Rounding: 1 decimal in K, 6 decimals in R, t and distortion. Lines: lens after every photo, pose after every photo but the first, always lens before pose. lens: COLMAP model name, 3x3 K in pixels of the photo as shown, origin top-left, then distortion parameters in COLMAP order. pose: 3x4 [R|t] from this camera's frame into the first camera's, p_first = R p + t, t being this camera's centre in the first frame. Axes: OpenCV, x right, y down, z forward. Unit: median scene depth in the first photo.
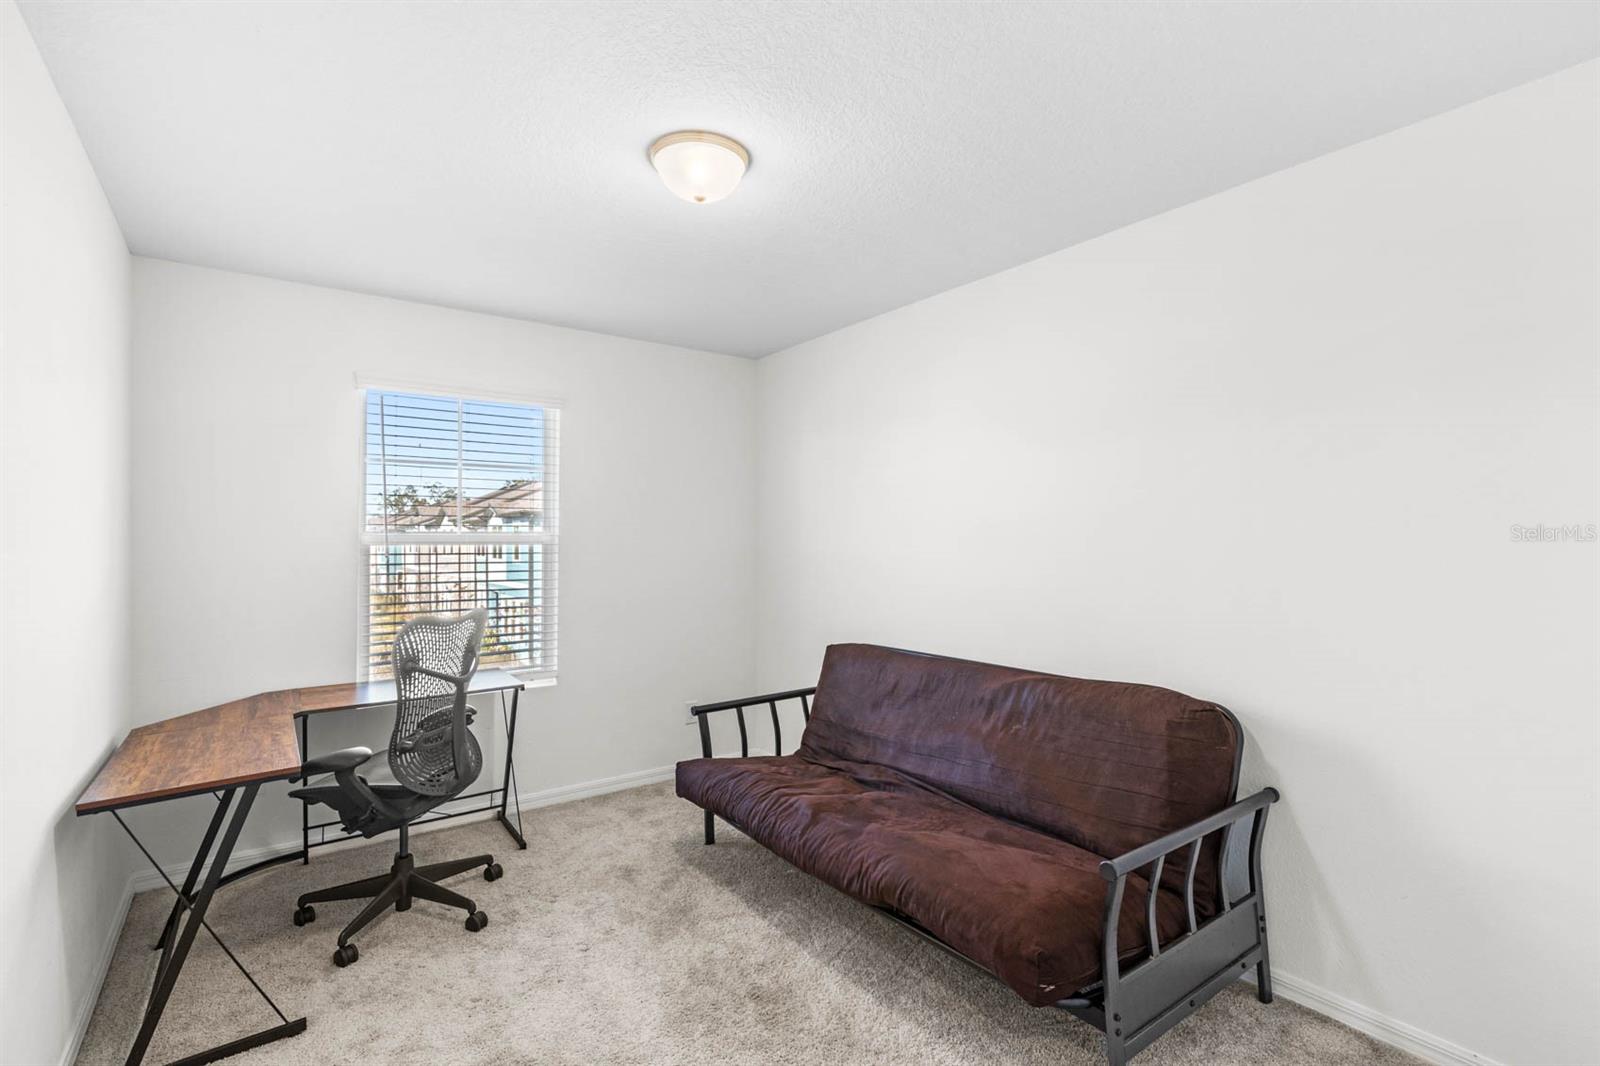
lens RADIAL K [[747.5, 0, 797.4], [0, 747.5, 527.5], [0, 0, 1]] dist [-0.001396, -0.001538]
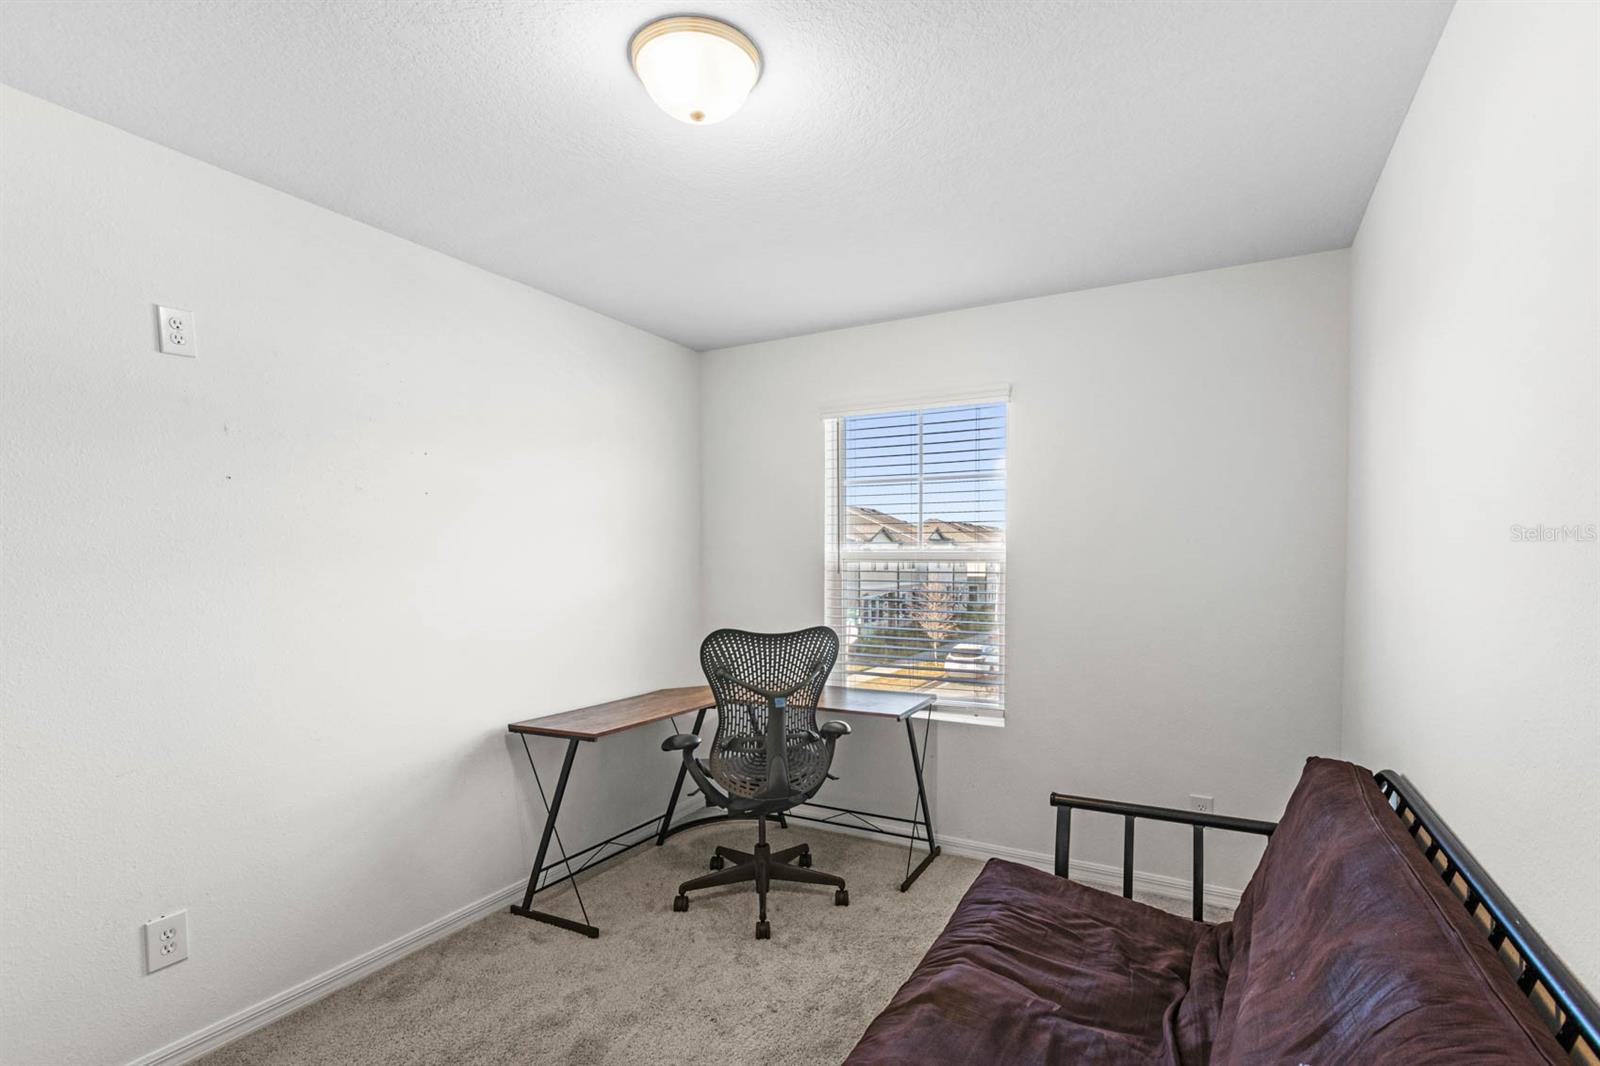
lens RADIAL K [[762.3, 0, 793.2], [0, 762.3, 570.7], [0, 0, 1]] dist [-0.001372, -0.000483]
pose [[0.407475, 0.018359, -0.913032, 0.411468], [0.022511, 0.999292, 0.030140, 0.001110], [0.912939, -0.032835, 0.406774, 0.479363]]
